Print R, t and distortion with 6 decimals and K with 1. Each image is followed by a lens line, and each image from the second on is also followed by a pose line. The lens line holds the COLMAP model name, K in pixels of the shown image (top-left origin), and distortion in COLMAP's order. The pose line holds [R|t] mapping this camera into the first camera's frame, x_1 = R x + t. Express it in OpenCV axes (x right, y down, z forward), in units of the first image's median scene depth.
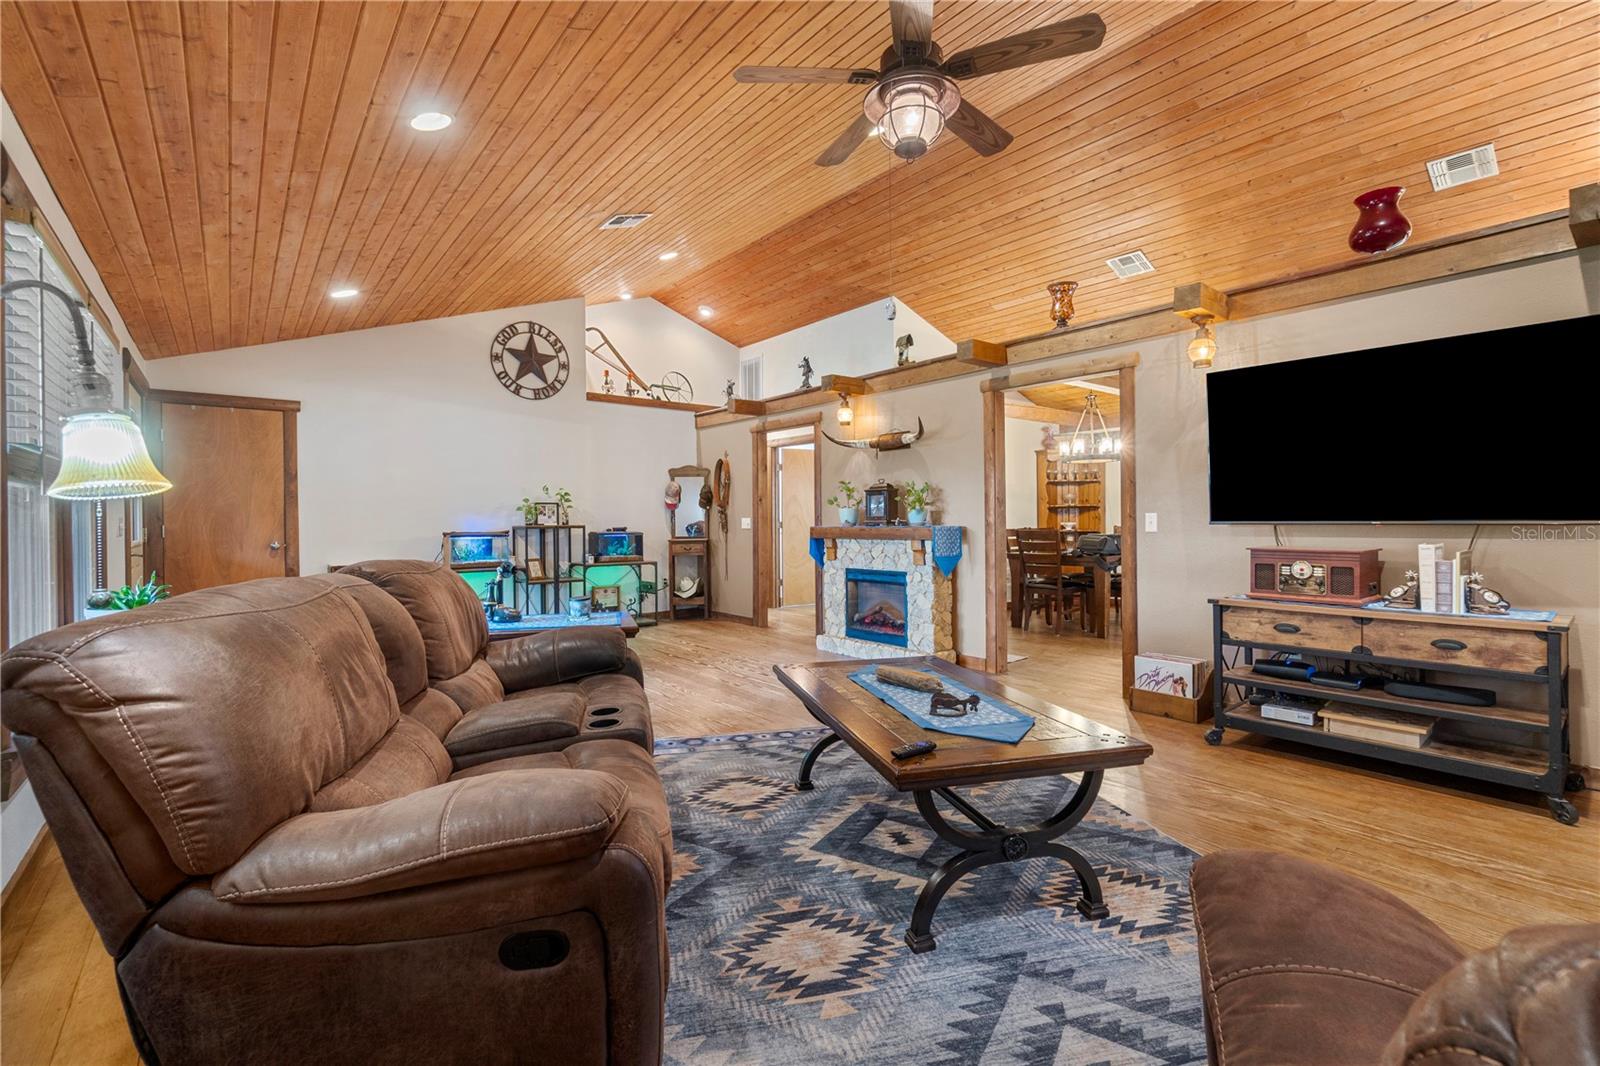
lens RADIAL K [[697.0, 0, 787.4], [0, 697.0, 520.1], [0, 0, 1]] dist [-0.001054, -0.000271]
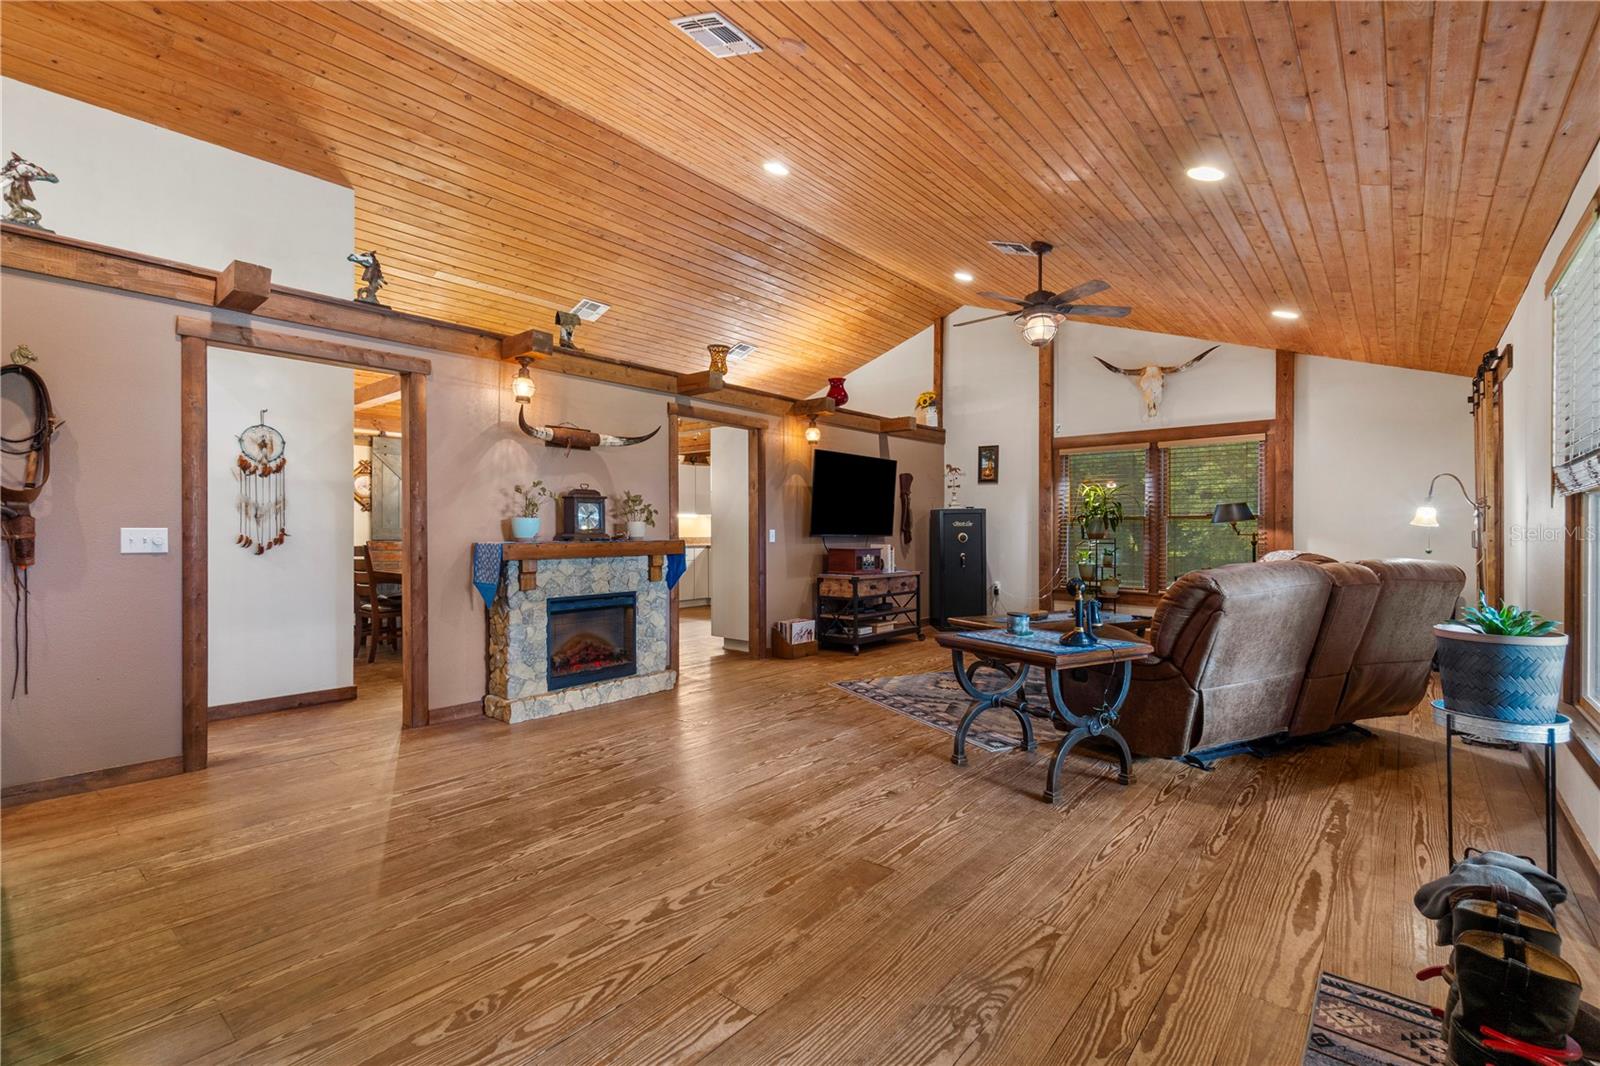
lens RADIAL K [[716.4, 0, 800.0], [0, 716.4, 533.0], [0, 0, 1]] dist [-0.000865, -0.000223]
pose [[-0.198391, 0.005637, 0.980107, -0.732535], [0.001339, 0.999984, -0.005480, 0.003978], [-0.980122, 0.000225, -0.198395, 0.908780]]
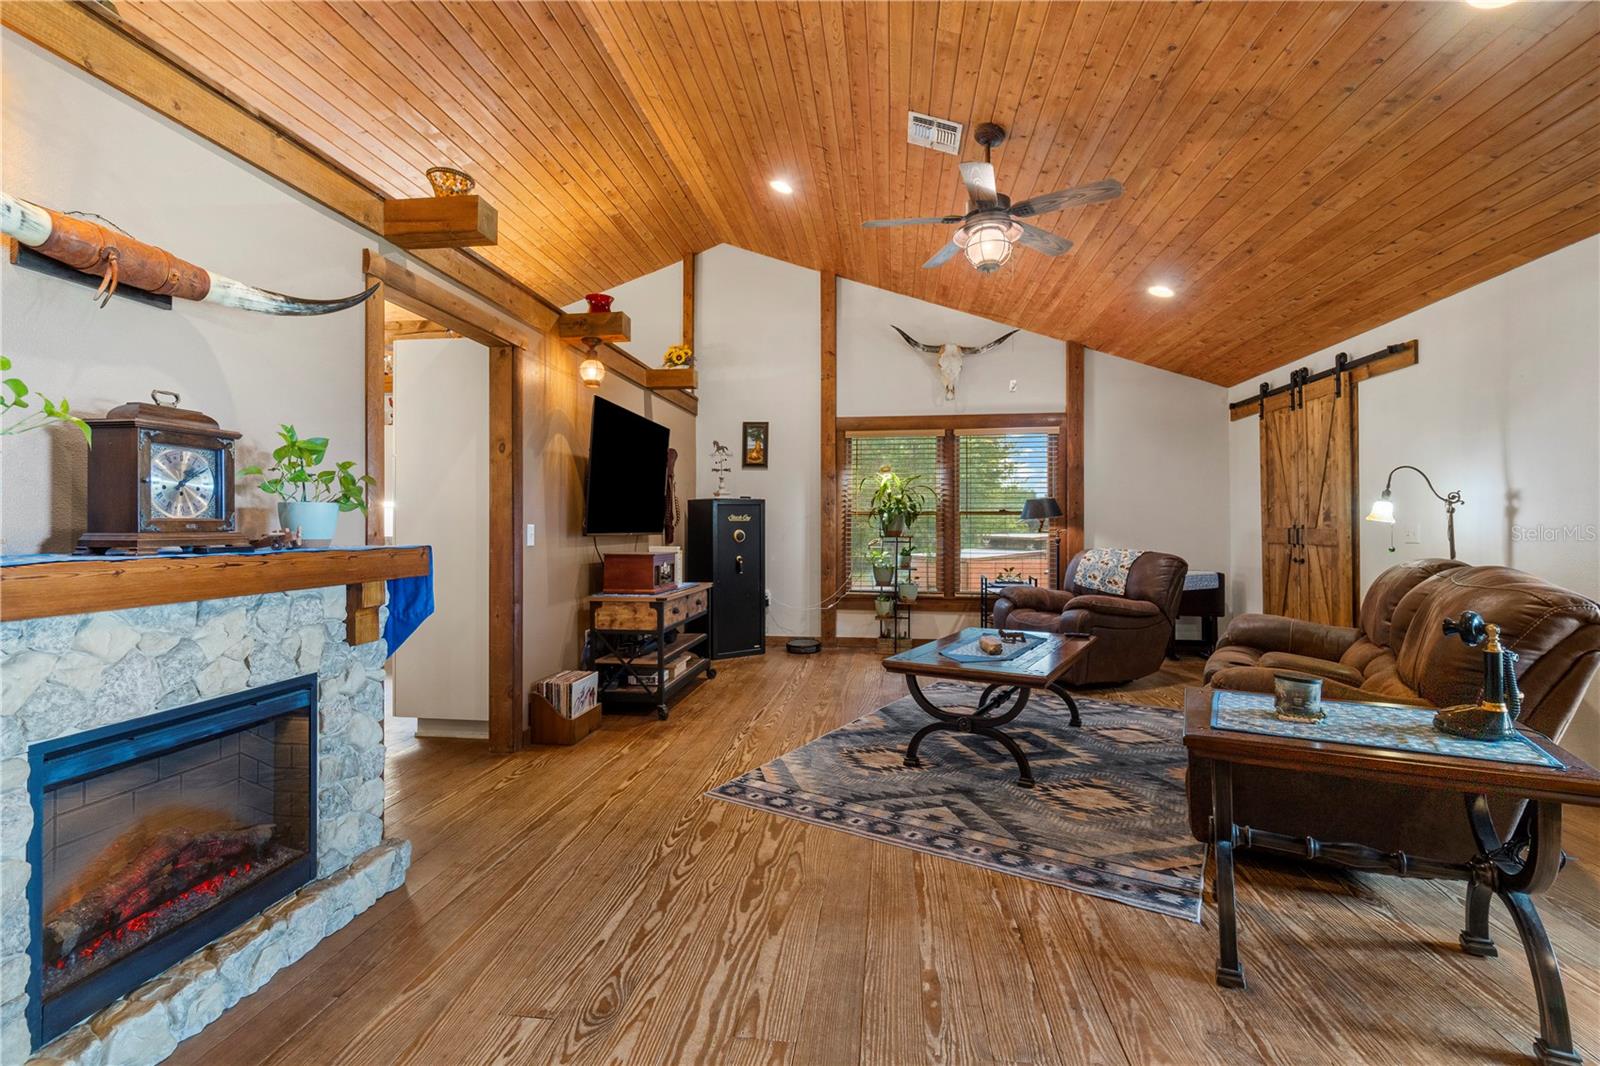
lens RADIAL K [[713.3, 0, 796.7], [0, 713.3, 521.2], [0, 0, 1]] dist [-0.000484, -0.000434]
pose [[-0.692917, 0.014954, 0.720862, -0.259758], [0.004468, 0.999855, -0.016446, 0.001531], [-0.721003, -0.008175, -0.692883, 1.004865]]
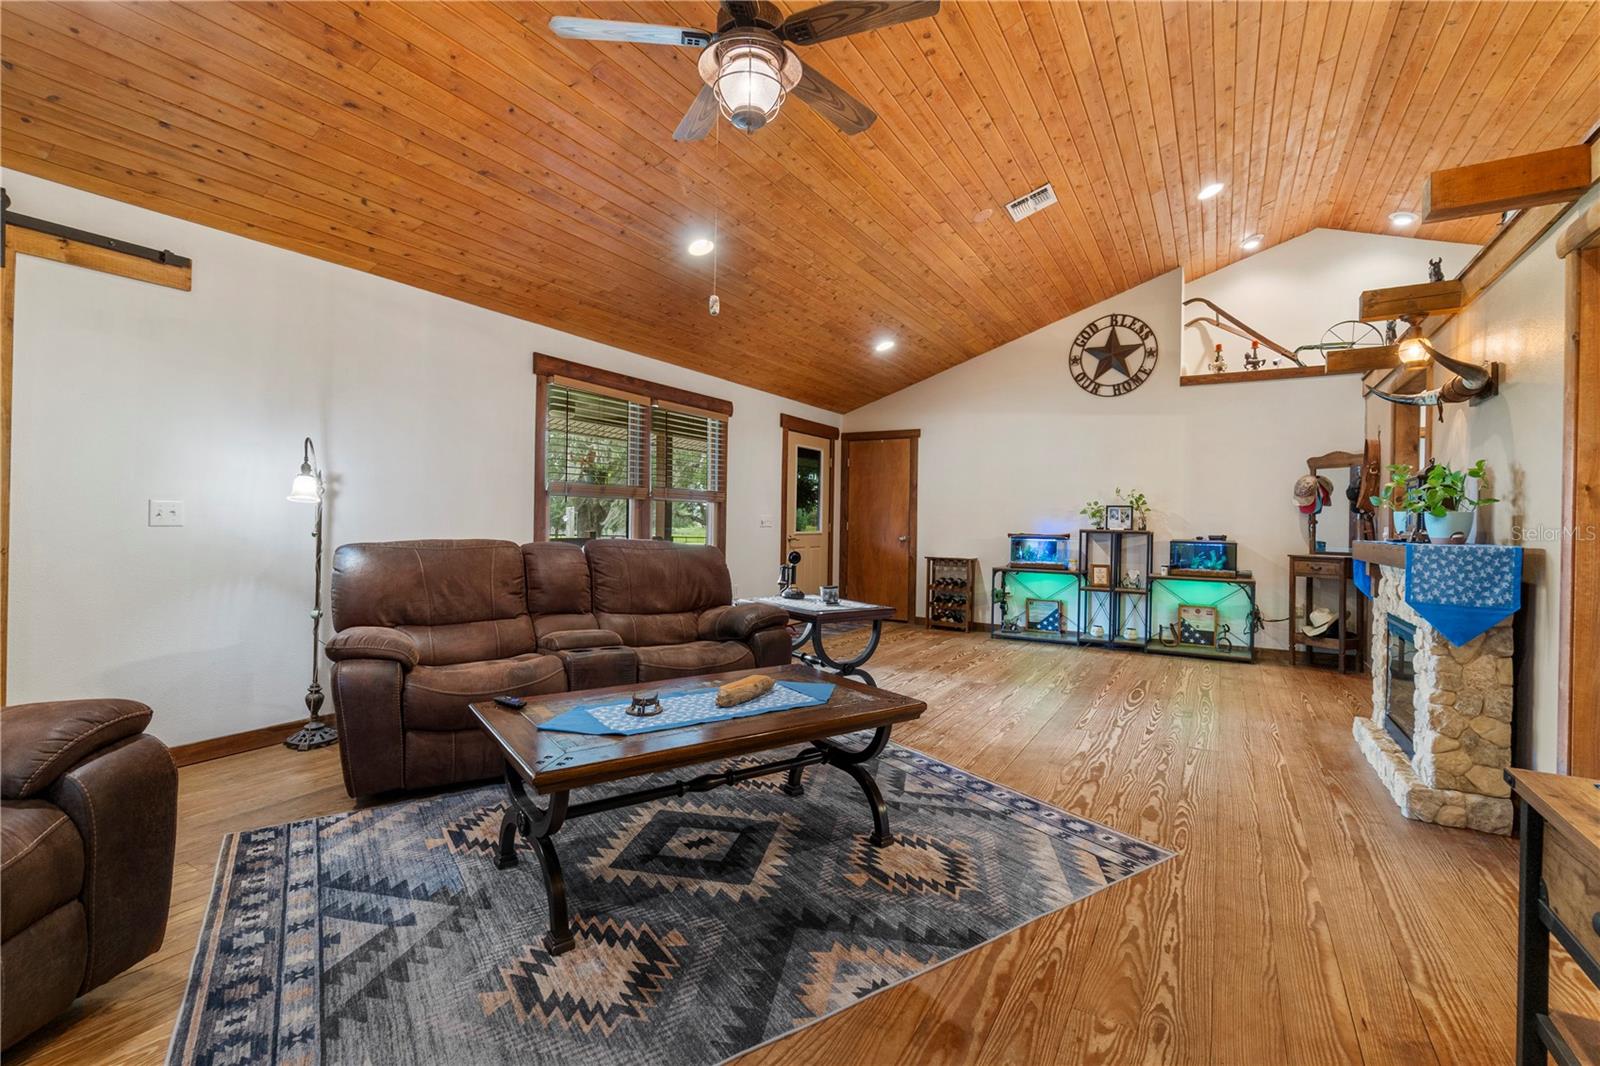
lens RADIAL K [[713.3, 0, 796.7], [0, 713.3, 521.2], [0, 0, 1]] dist [-0.000484, -0.000434]
pose [[0.350424, 0.014586, -0.936477, 0.483403], [-0.020788, 0.999754, 0.007792, -0.003080], [0.936360, 0.016736, 0.350641, 0.325251]]
